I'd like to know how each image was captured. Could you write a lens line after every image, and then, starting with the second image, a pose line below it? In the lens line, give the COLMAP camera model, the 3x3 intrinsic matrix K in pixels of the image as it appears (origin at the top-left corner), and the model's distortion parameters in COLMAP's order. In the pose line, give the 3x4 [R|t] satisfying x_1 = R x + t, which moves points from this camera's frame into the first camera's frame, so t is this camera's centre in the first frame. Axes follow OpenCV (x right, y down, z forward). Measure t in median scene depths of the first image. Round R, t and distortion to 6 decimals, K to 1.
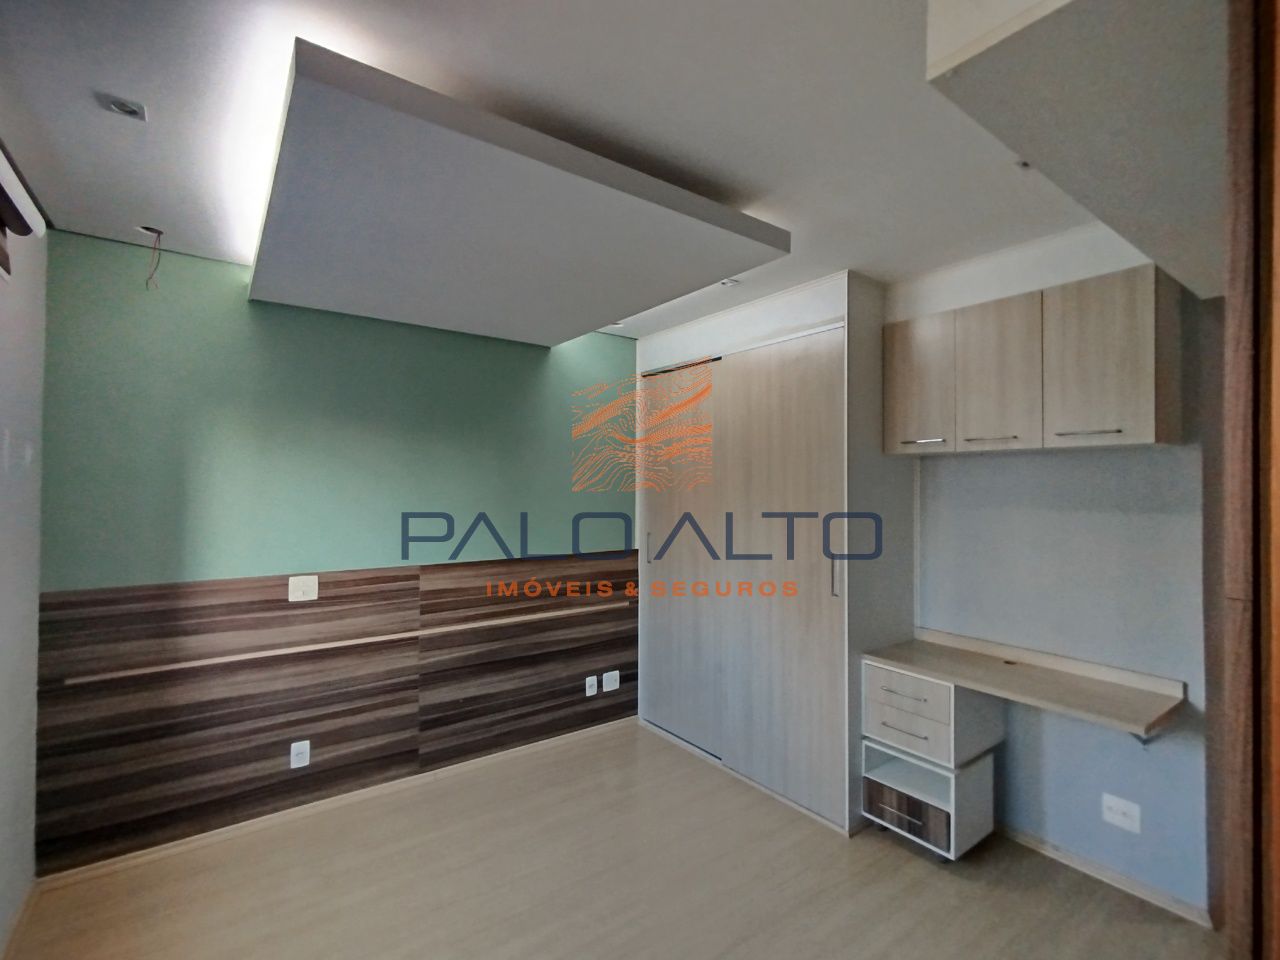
lens RADIAL K [[587.3, 0, 636.4], [0, 587.3, 475.2], [0, 0, 1]] dist [0.005326, 0.000785]
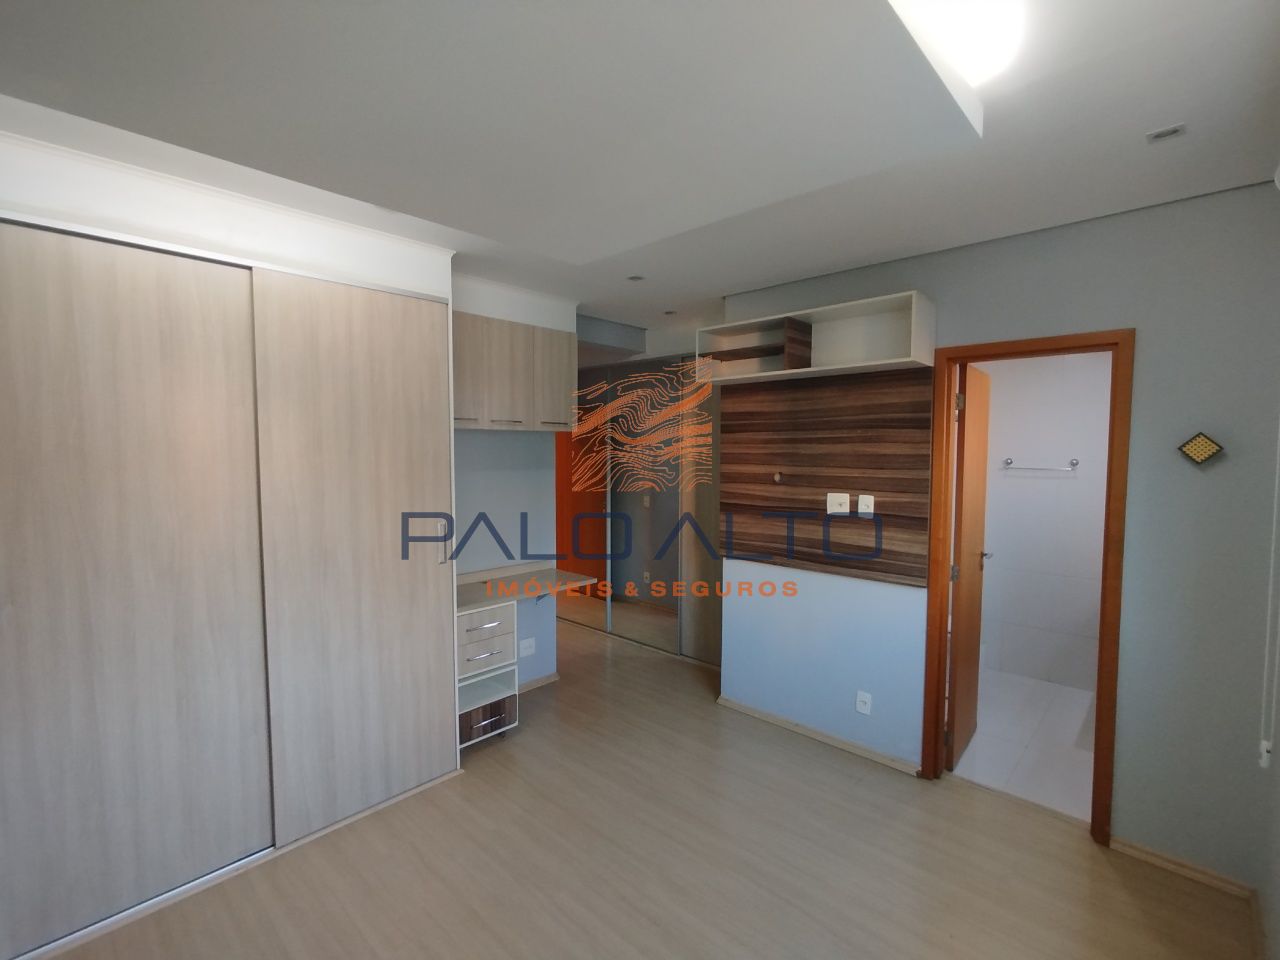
lens RADIAL K [[587.3, 0, 632.1], [0, 587.3, 481.2], [0, 0, 1]] dist [0.005326, 0.000785]
pose [[-0.167523, -0.063885, 0.983796, -0.818175], [-0.018438, 0.997927, 0.061663, -0.012974], [-0.985696, -0.007809, -0.168354, 0.946443]]
